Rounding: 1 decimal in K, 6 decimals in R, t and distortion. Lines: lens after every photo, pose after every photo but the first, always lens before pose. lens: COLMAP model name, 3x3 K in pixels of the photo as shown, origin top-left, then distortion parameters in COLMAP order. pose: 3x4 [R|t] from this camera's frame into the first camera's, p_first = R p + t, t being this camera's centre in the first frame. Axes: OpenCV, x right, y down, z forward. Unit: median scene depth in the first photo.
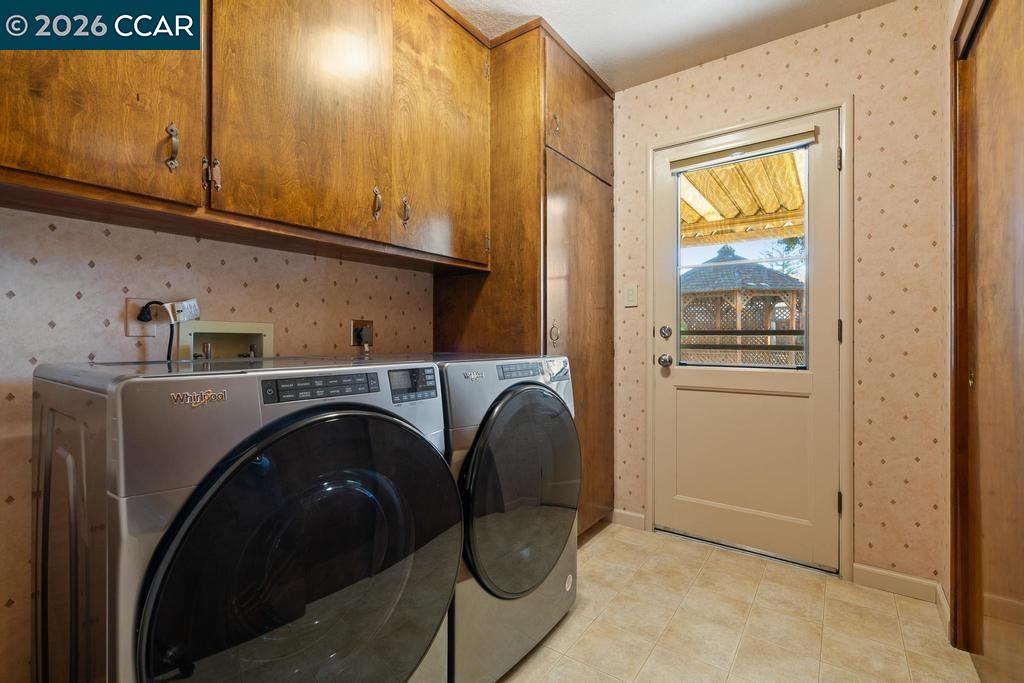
lens RADIAL K [[461.9, 0, 514.9], [0, 461.9, 332.6], [0, 0, 1]] dist [0.000780, 0.000174]
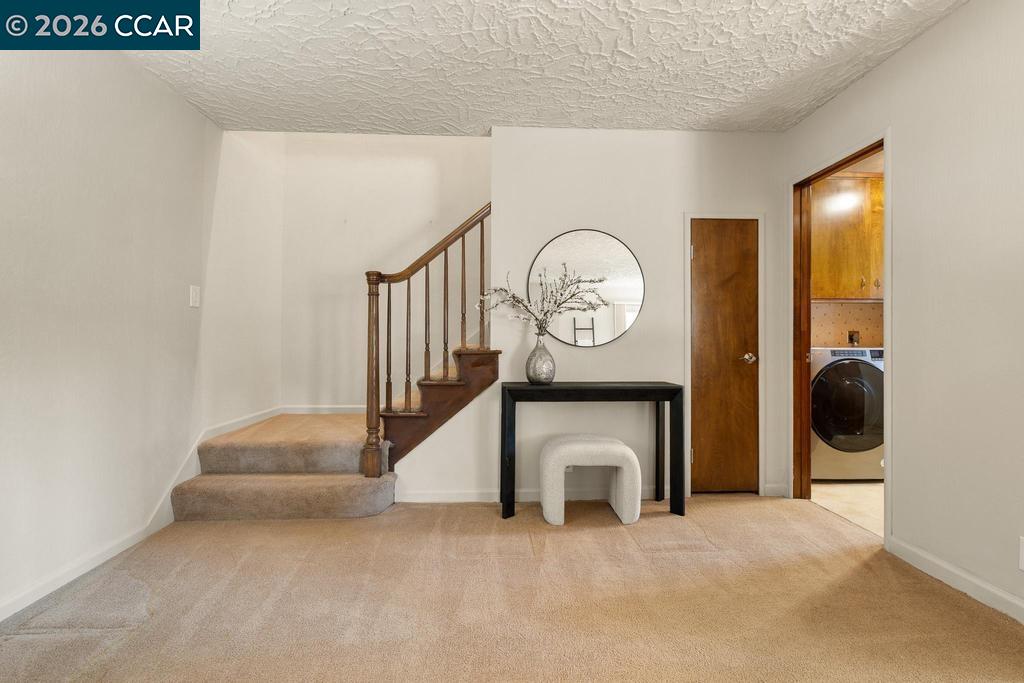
lens RADIAL K [[461.9, 0, 514.9], [0, 461.9, 332.6], [0, 0, 1]] dist [0.000780, 0.000174]
pose [[0.614785, 0.001634, -0.788693, 0.467443], [-0.000397, 0.999998, 0.001762, -0.026629], [0.788695, -0.000770, 0.614785, -1.839459]]
